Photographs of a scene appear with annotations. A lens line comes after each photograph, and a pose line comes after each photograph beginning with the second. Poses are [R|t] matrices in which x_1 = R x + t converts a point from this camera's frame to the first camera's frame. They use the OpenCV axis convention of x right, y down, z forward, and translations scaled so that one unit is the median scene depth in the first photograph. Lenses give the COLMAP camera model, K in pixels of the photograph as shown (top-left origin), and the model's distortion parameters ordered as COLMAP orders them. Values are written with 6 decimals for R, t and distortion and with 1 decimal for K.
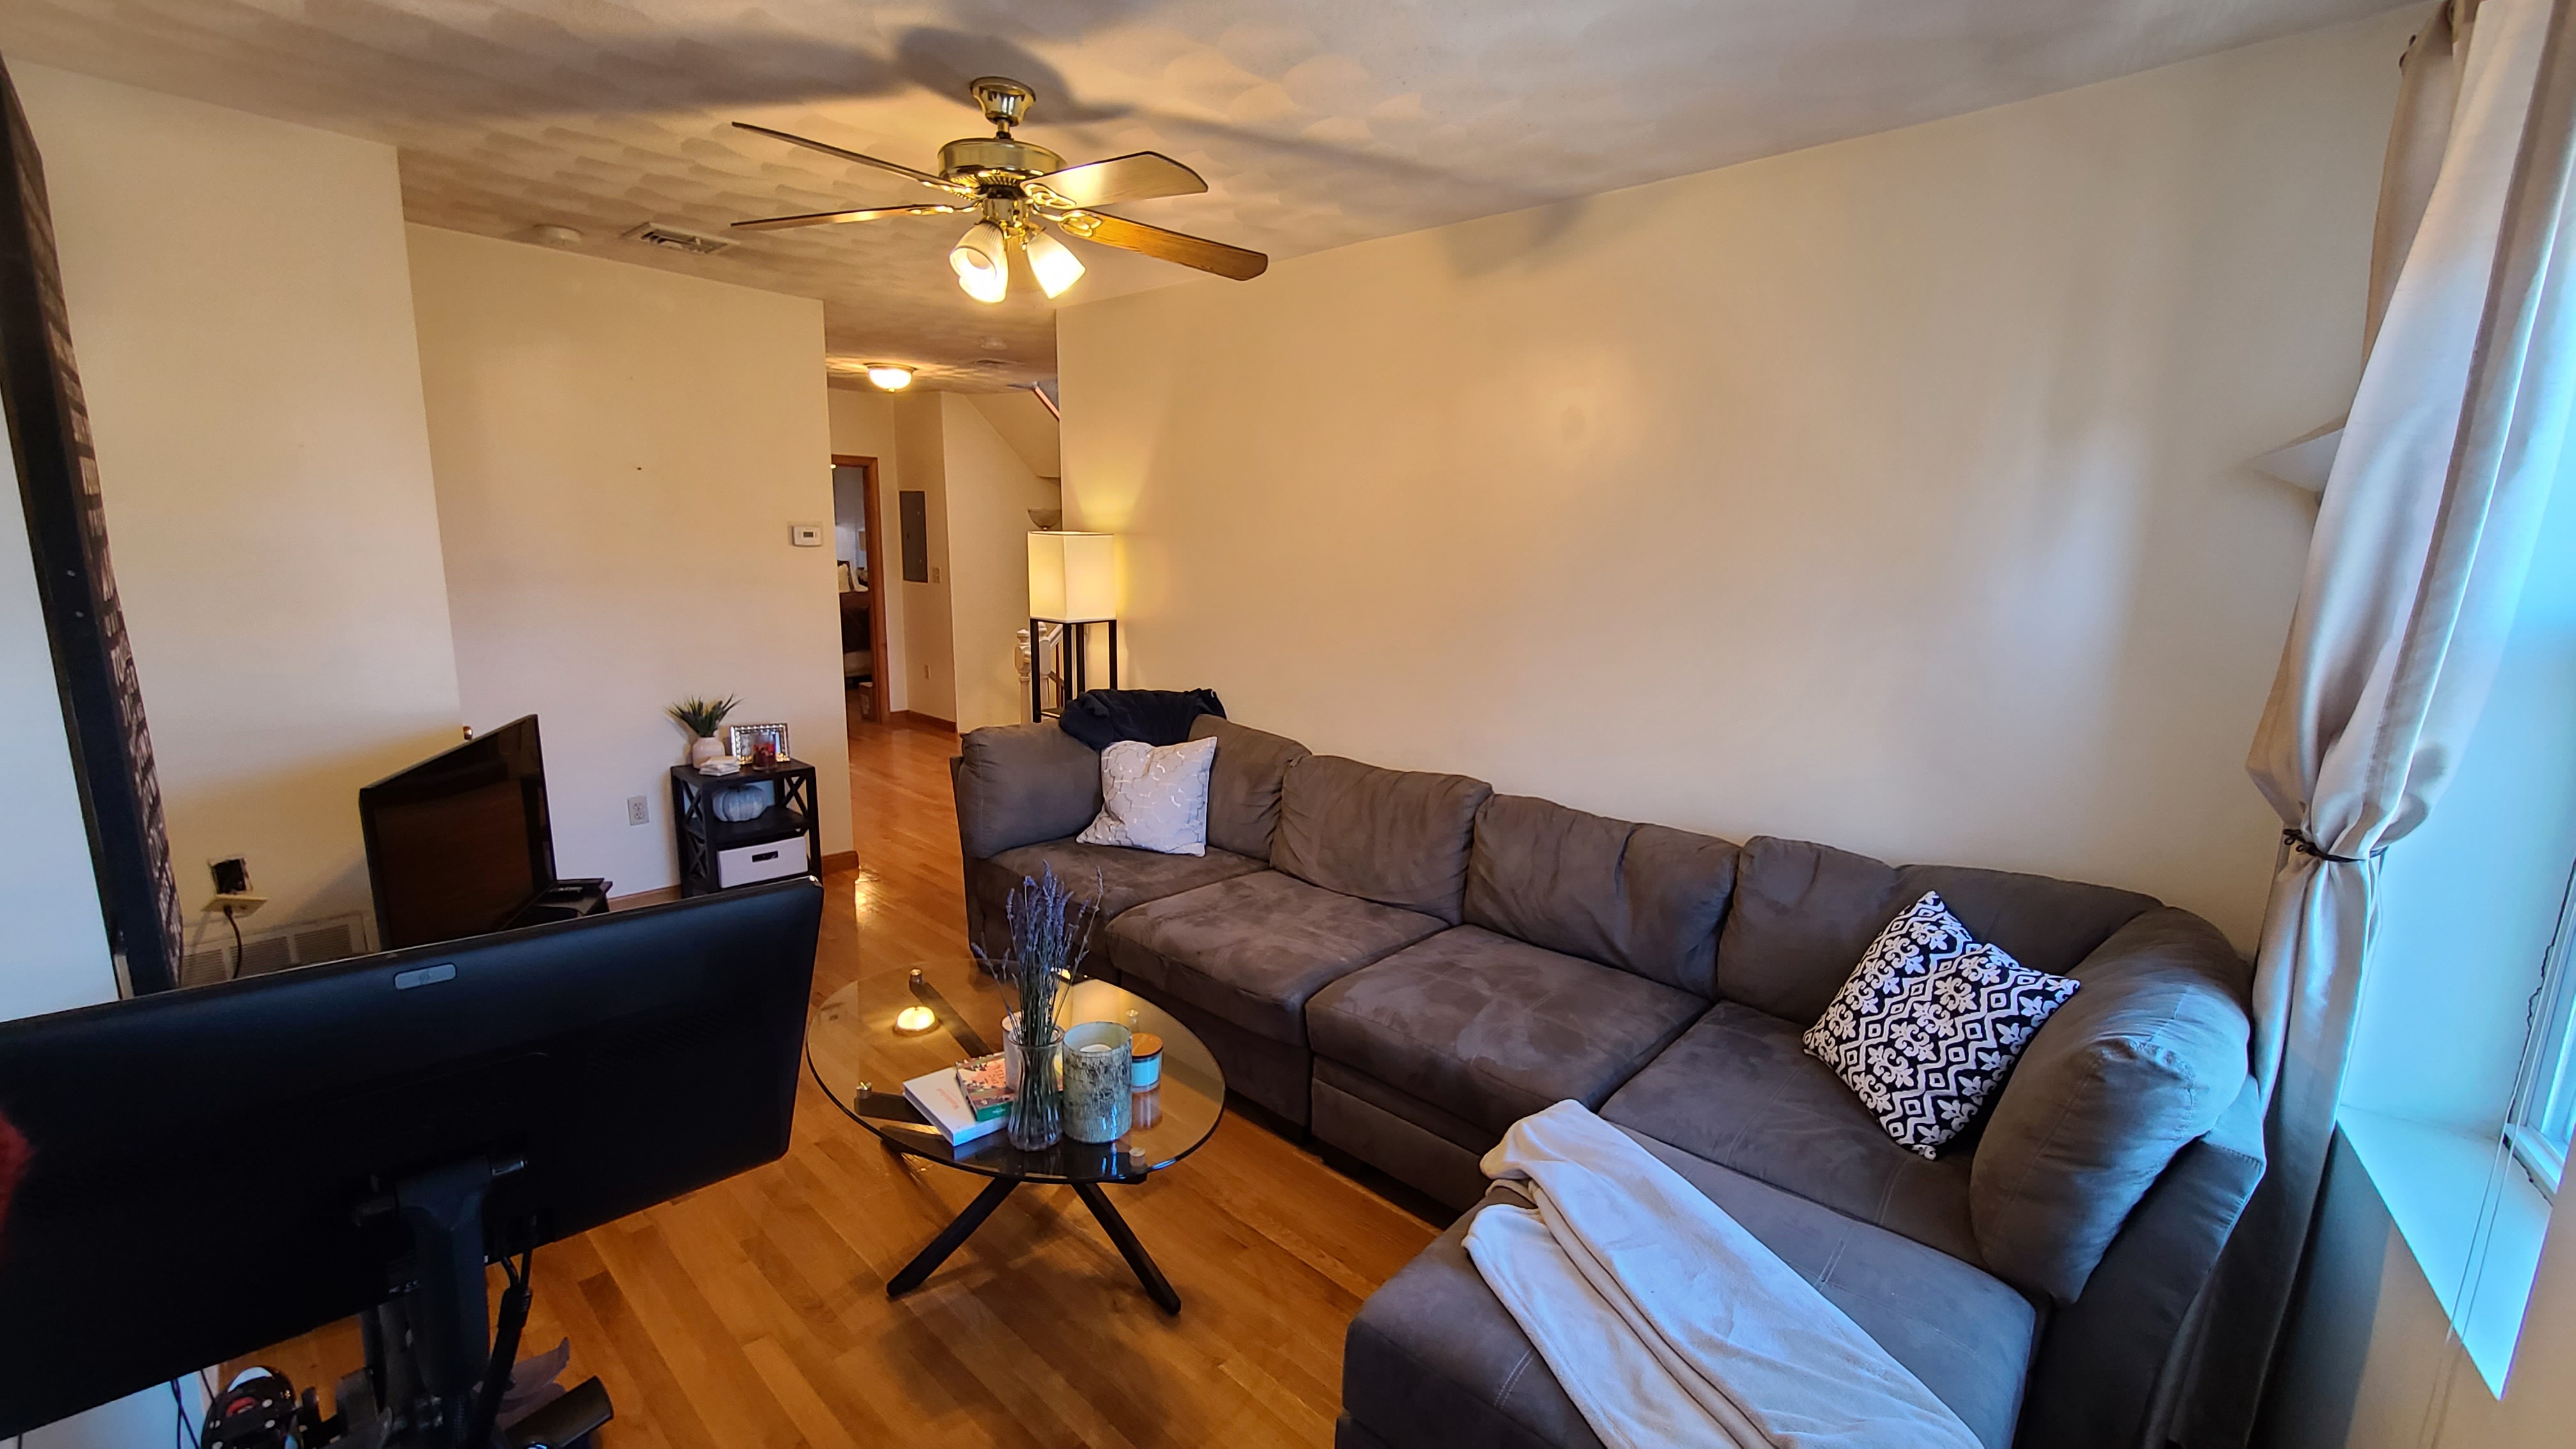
lens RADIAL K [[1059.1, 0, 1297.4], [0, 1059.1, 739.1], [0, 0, 1]] dist [0.001869, -0.000095]
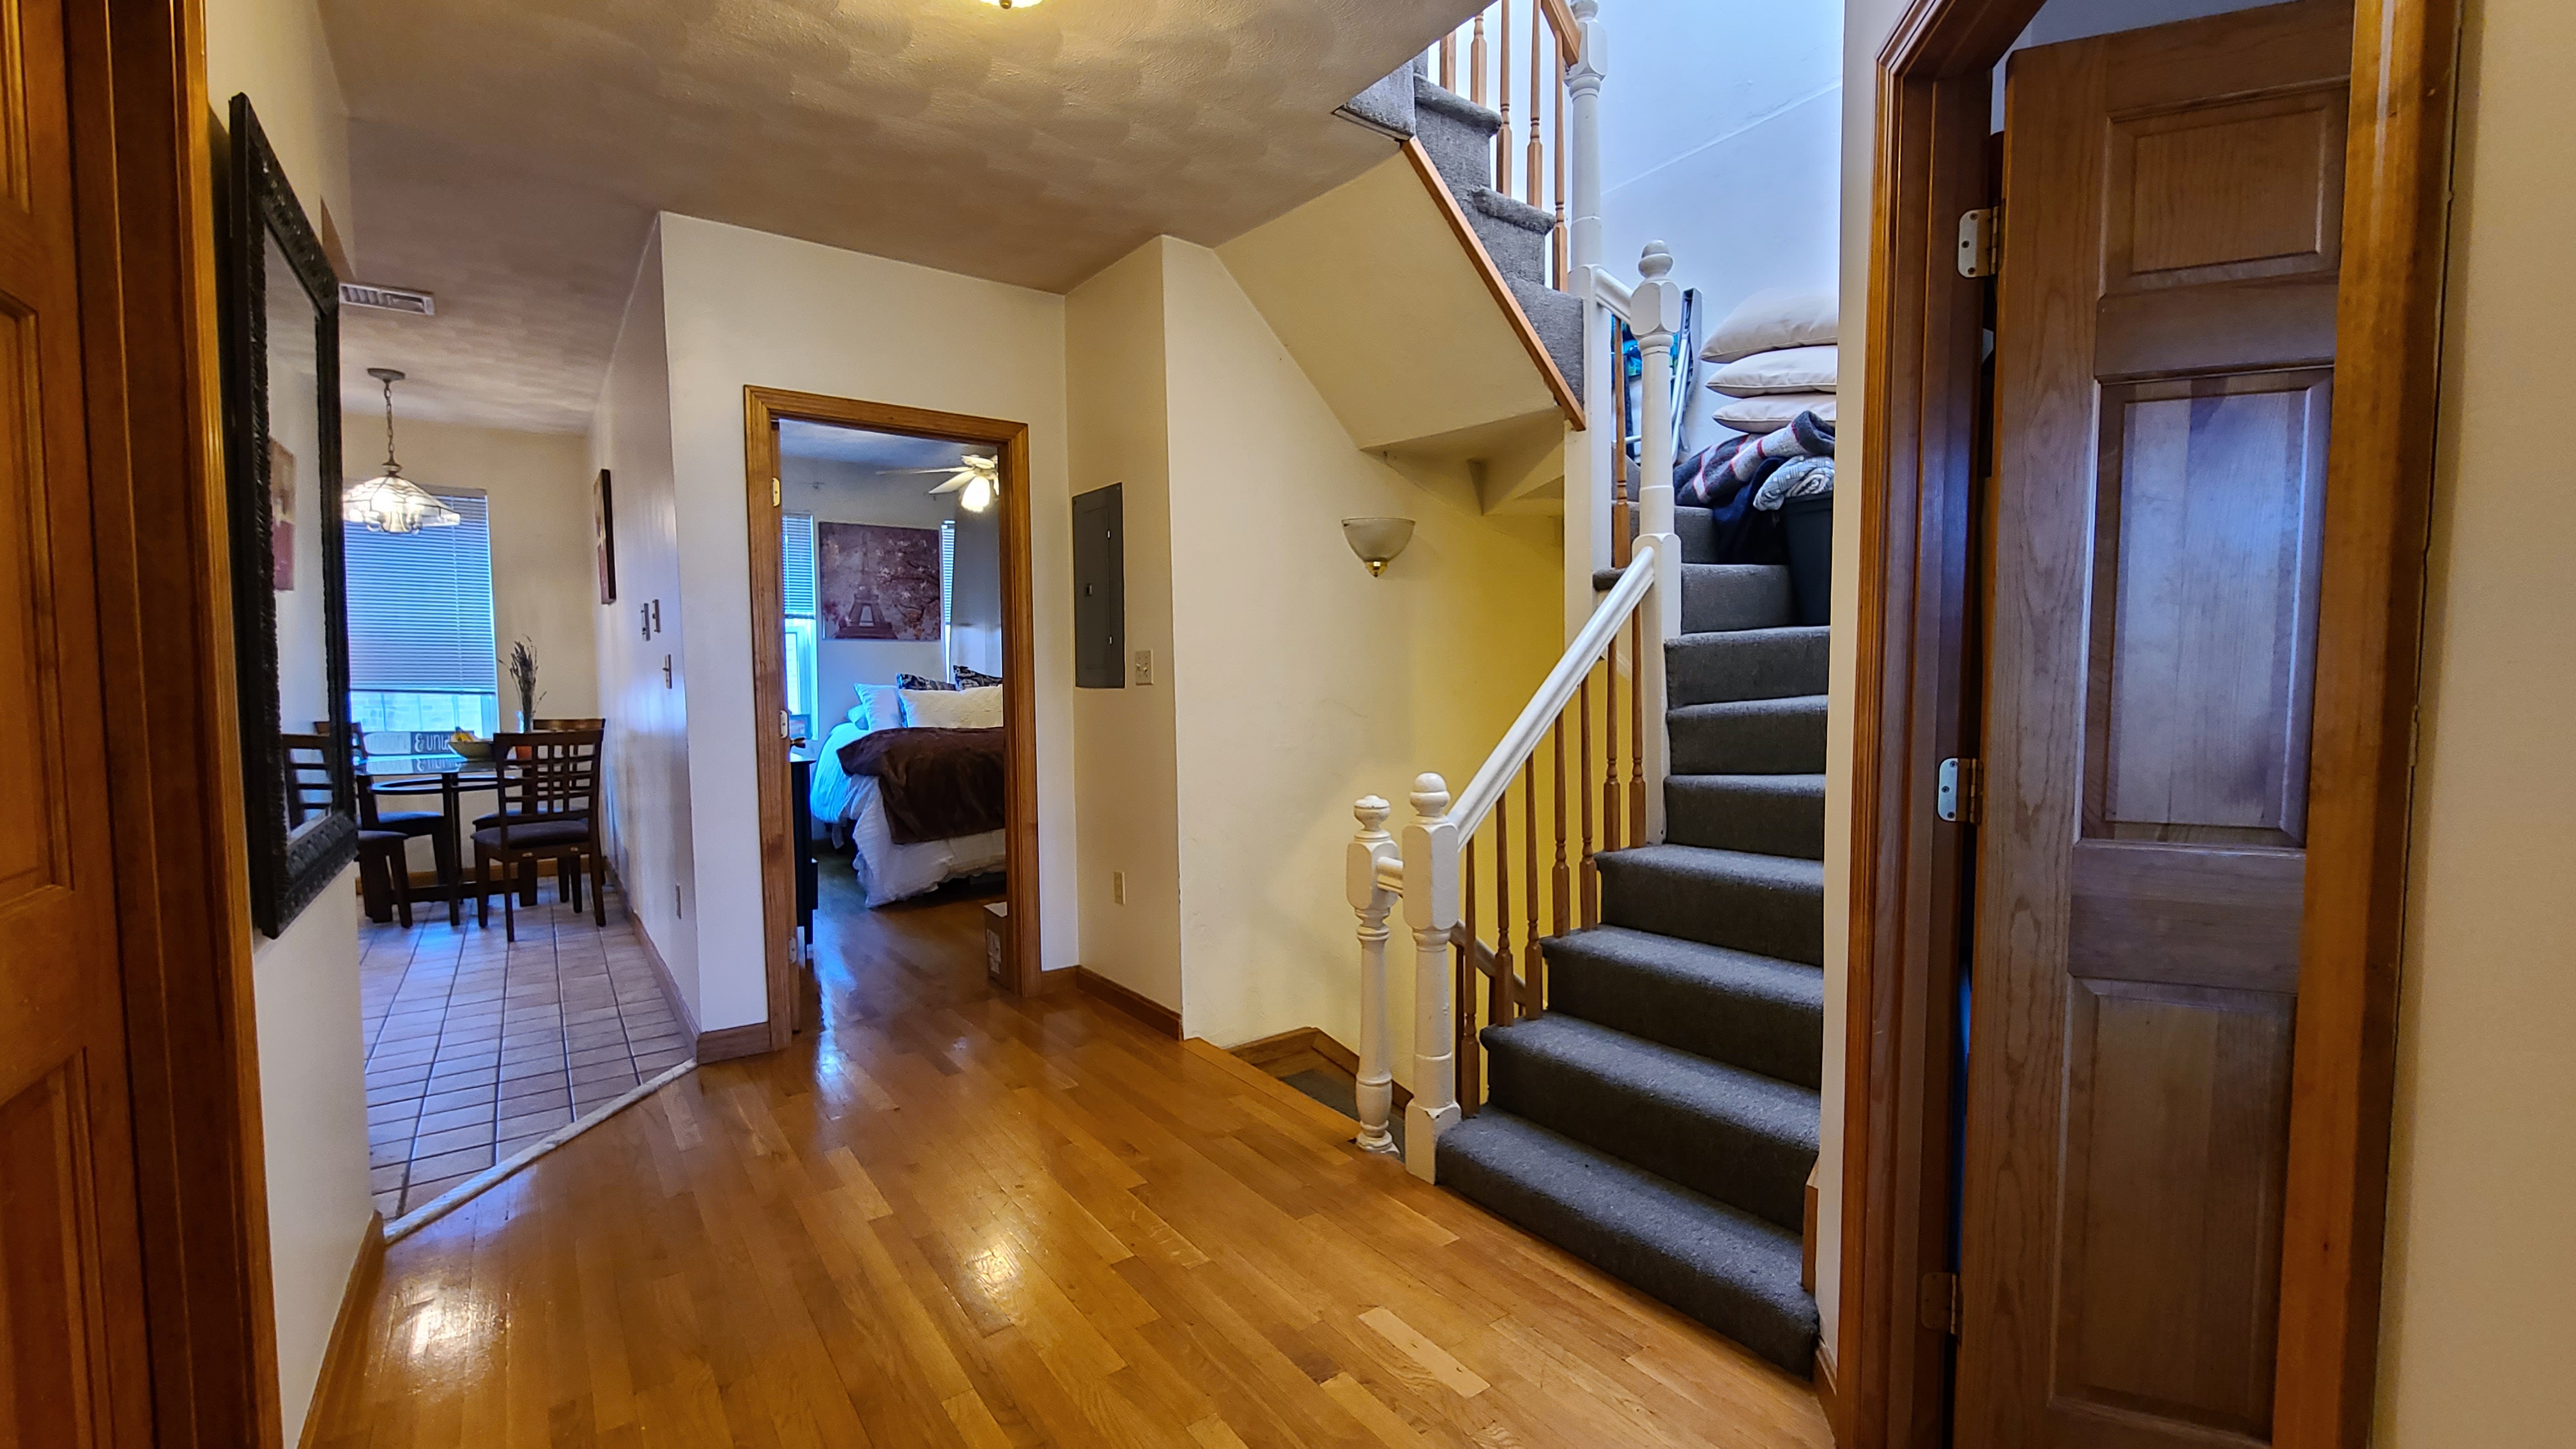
lens RADIAL K [[1059.1, 0, 1297.4], [0, 1059.1, 739.1], [0, 0, 1]] dist [0.001869, -0.000095]
pose [[0.982210, -0.017859, -0.186935, -0.216553], [-0.008014, 0.990574, -0.136742, -0.073618], [0.187615, 0.135807, 0.972809, 0.648120]]
